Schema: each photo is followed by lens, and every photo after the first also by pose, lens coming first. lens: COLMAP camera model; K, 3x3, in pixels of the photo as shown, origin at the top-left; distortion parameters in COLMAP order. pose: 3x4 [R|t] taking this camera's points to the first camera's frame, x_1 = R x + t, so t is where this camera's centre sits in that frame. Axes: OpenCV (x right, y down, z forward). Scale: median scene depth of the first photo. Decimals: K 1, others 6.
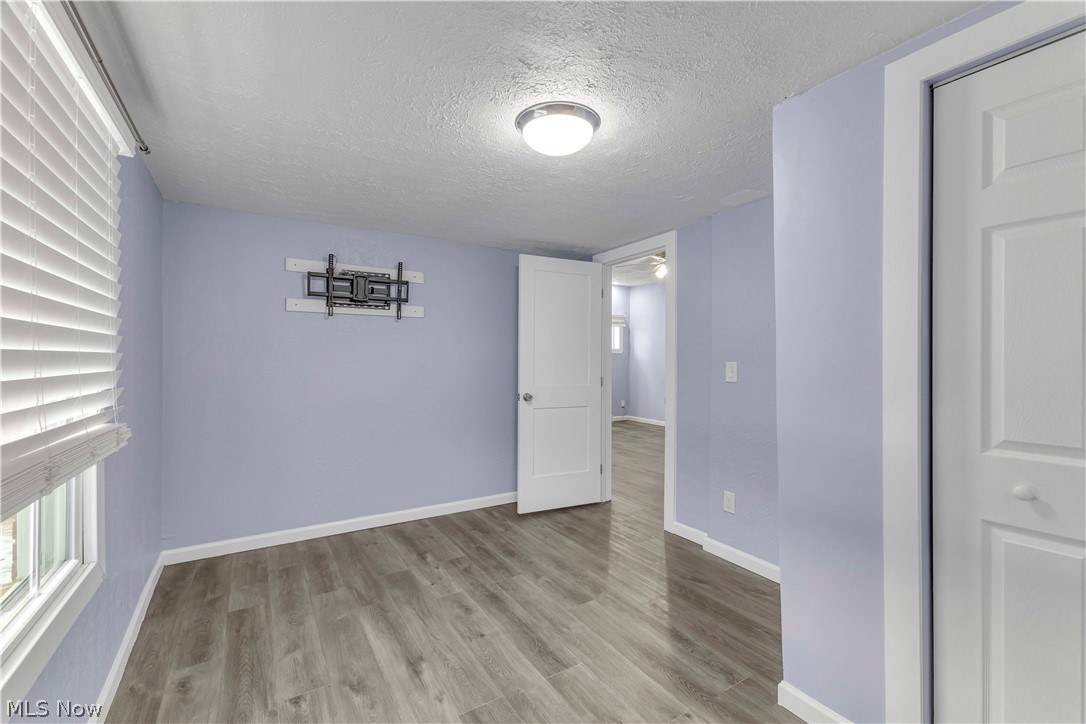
lens RADIAL K [[474.3, 0, 540.4], [0, 474.3, 356.6], [0, 0, 1]] dist [0.004134, 0.000343]
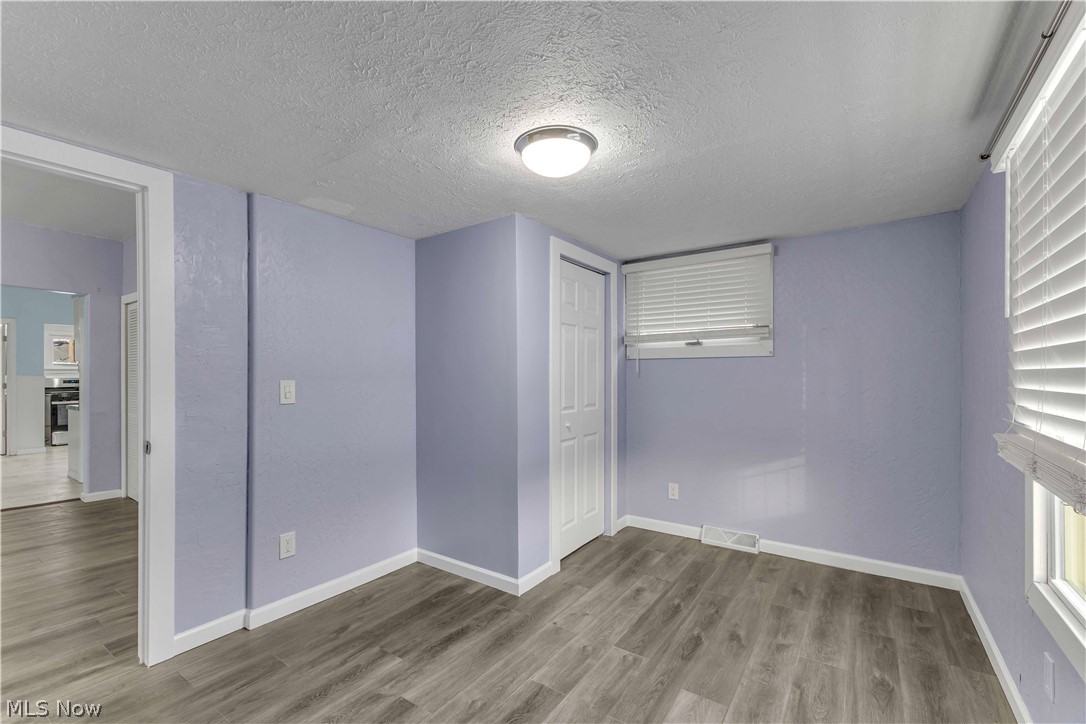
lens RADIAL K [[474.3, 0, 539.6], [0, 474.3, 372.6], [0, 0, 1]] dist [0.004134, 0.000343]
pose [[-0.410711, 0.004786, 0.911753, -0.815675], [0.000394, 0.999987, -0.005072, 0.002205], [-0.911765, -0.001725, -0.410708, 1.352451]]
